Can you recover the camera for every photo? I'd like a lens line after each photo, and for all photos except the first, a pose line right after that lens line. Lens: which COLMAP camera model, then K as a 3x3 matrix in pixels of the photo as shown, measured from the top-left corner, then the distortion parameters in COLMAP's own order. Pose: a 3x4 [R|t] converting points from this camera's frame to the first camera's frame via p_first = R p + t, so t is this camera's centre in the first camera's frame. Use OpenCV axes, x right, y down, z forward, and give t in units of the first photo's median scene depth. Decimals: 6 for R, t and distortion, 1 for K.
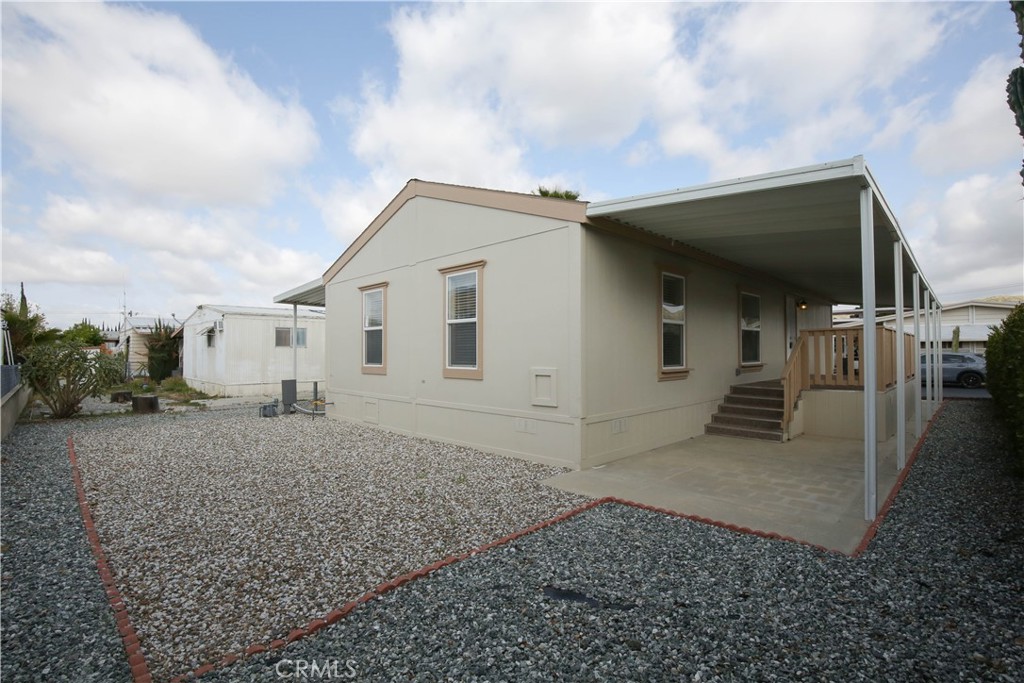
lens RADIAL K [[469.0, 0, 513.2], [0, 469.0, 345.1], [0, 0, 1]] dist [-0.025881, 0.000723]
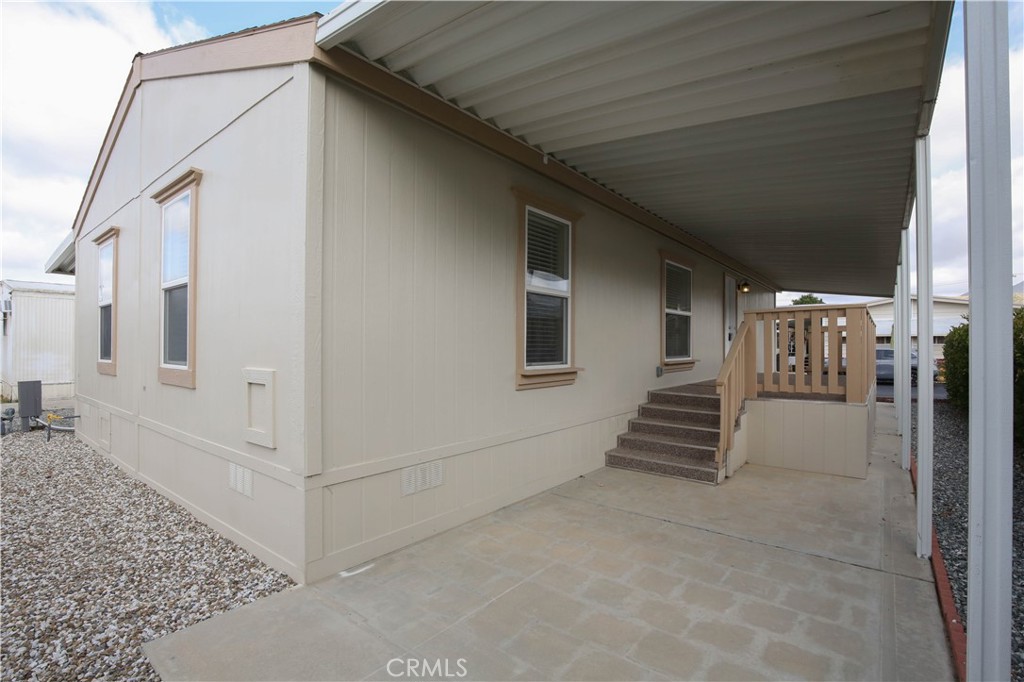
lens RADIAL K [[469.0, 0, 510.2], [0, 469.0, 345.0], [0, 0, 1]] dist [-0.025881, 0.000723]
pose [[0.994863, 0.006078, 0.101050, 0.214760], [-0.007225, 0.999914, 0.010985, 0.012369], [-0.100974, -0.011659, 0.994821, 0.366756]]
